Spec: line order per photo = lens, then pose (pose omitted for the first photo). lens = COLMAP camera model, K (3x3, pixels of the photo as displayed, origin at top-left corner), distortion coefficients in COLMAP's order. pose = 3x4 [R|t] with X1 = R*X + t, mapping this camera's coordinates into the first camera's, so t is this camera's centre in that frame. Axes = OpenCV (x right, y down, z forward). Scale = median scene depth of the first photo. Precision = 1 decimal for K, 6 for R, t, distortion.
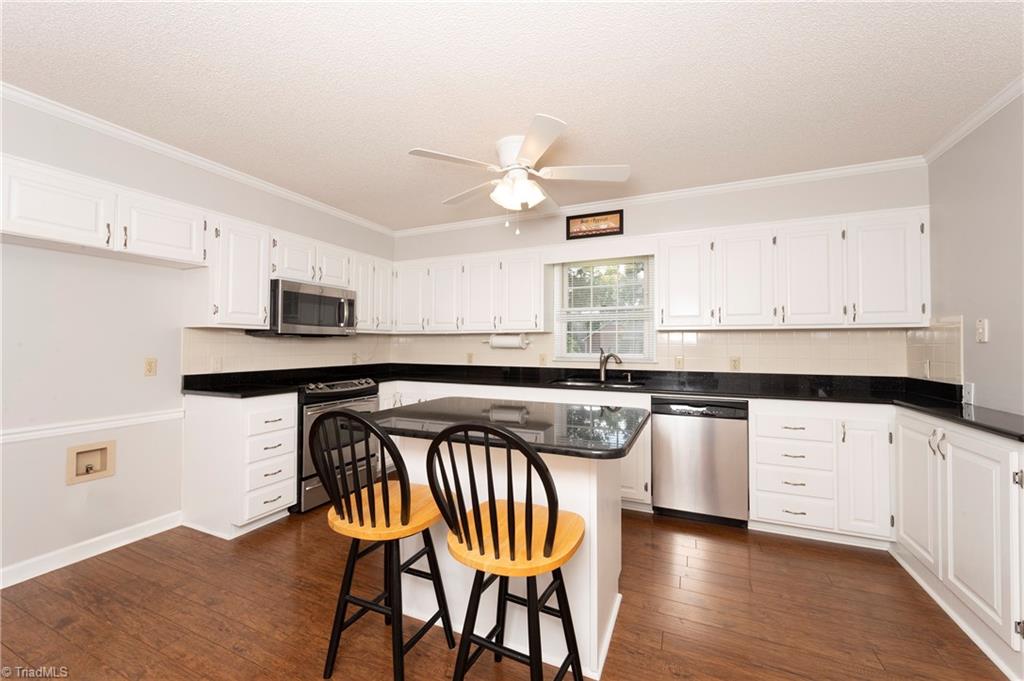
lens RADIAL K [[403.1, 0, 511.4], [0, 403.1, 339.8], [0, 0, 1]] dist [0.000541, 0.000059]
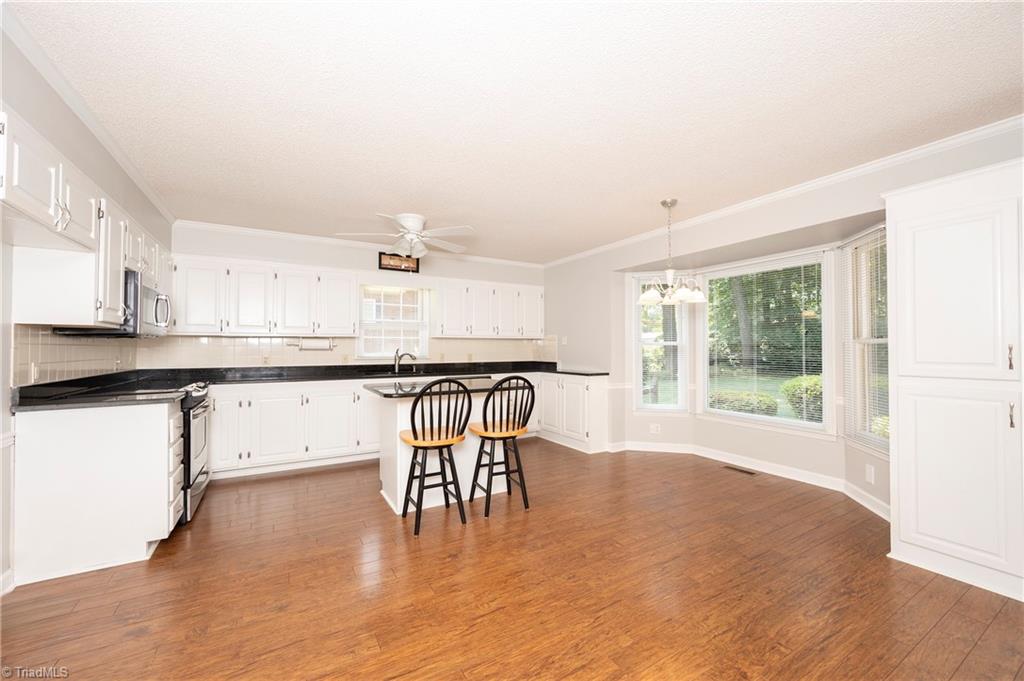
lens RADIAL K [[403.1, 0, 514.5], [0, 403.1, 342.4], [0, 0, 1]] dist [0.000541, 0.000059]
pose [[0.574799, 0.009553, 0.818239, -0.726169], [-0.007926, 0.999950, -0.006107, 0.002602], [-0.818256, -0.002975, 0.574846, -0.152487]]
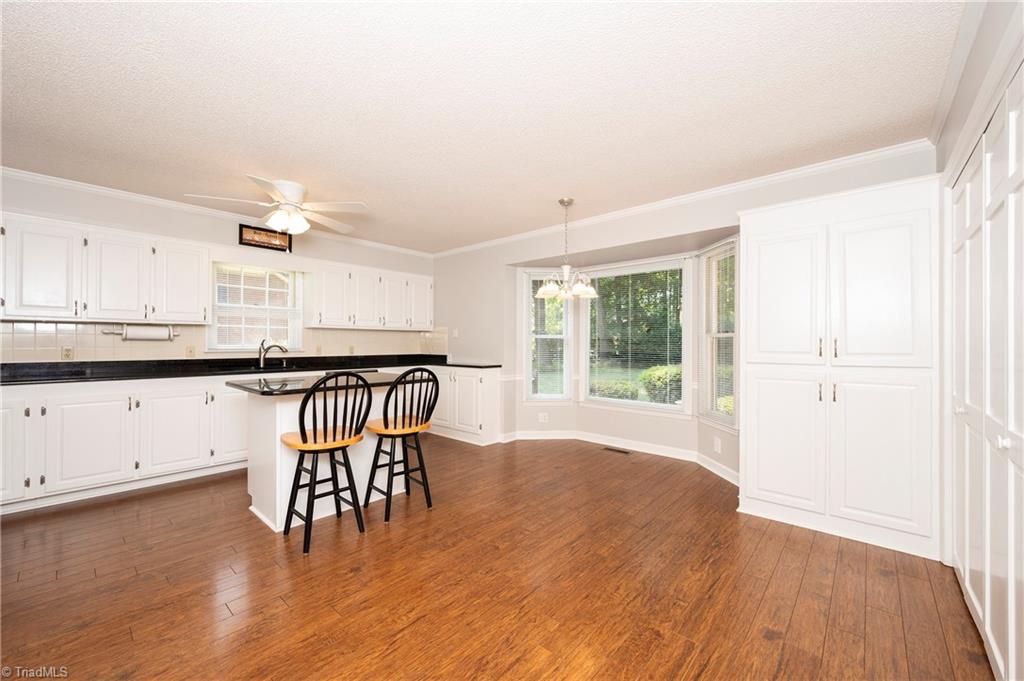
lens RADIAL K [[403.1, 0, 512.6], [0, 403.1, 341.4], [0, 0, 1]] dist [0.000541, 0.000059]
pose [[0.299281, 0.003960, 0.954157, -0.734771], [-0.015215, 0.999884, 0.000622, 0.012608], [-0.954044, -0.014704, 0.299306, -0.077011]]
